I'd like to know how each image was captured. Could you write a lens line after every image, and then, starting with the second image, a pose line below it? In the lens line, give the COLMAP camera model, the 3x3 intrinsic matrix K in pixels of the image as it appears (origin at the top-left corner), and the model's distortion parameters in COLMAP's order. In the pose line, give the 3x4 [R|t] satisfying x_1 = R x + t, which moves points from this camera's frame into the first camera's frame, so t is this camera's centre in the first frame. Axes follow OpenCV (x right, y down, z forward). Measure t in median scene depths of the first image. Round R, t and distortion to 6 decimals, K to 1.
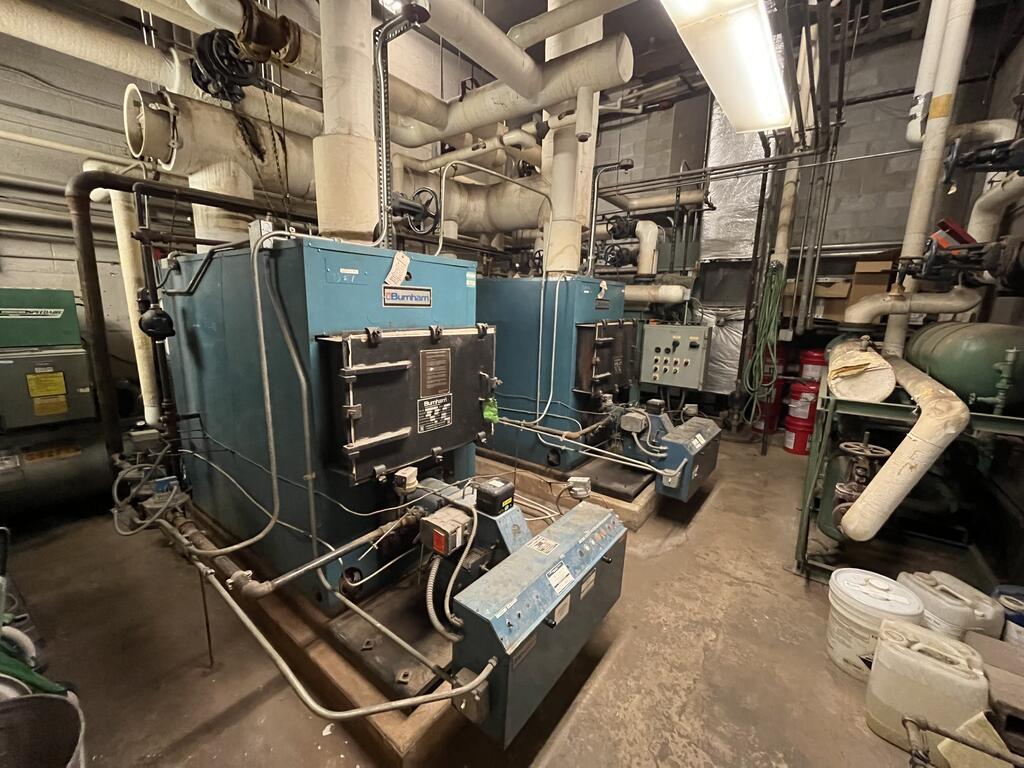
lens RADIAL K [[416.2, 0, 506.9], [0, 416.2, 386.4], [0, 0, 1]] dist [-0.000709, -0.000585]
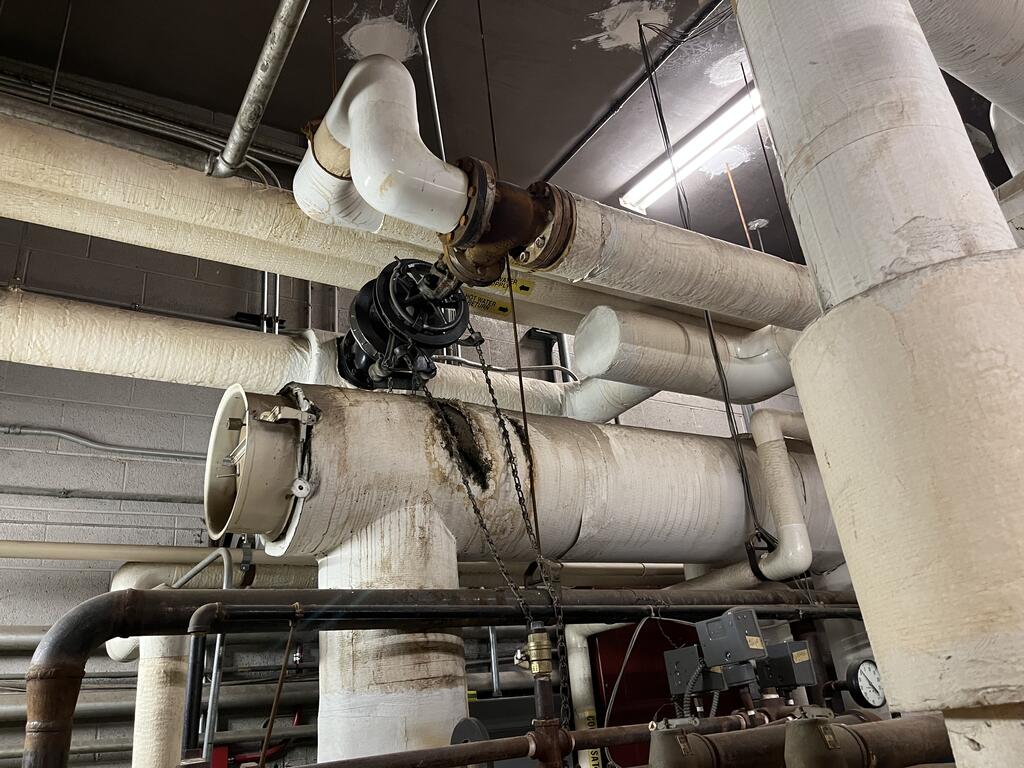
lens RADIAL K [[775.3, 0, 512.5], [0, 775.3, 384.1], [0, 0, 1]] dist [0.011561, -0.001586]
pose [[0.930367, -0.249267, -0.268856, -0.357888], [0.055294, 0.820328, -0.569214, -0.215708], [0.362436, 0.514712, 0.776989, 0.411958]]
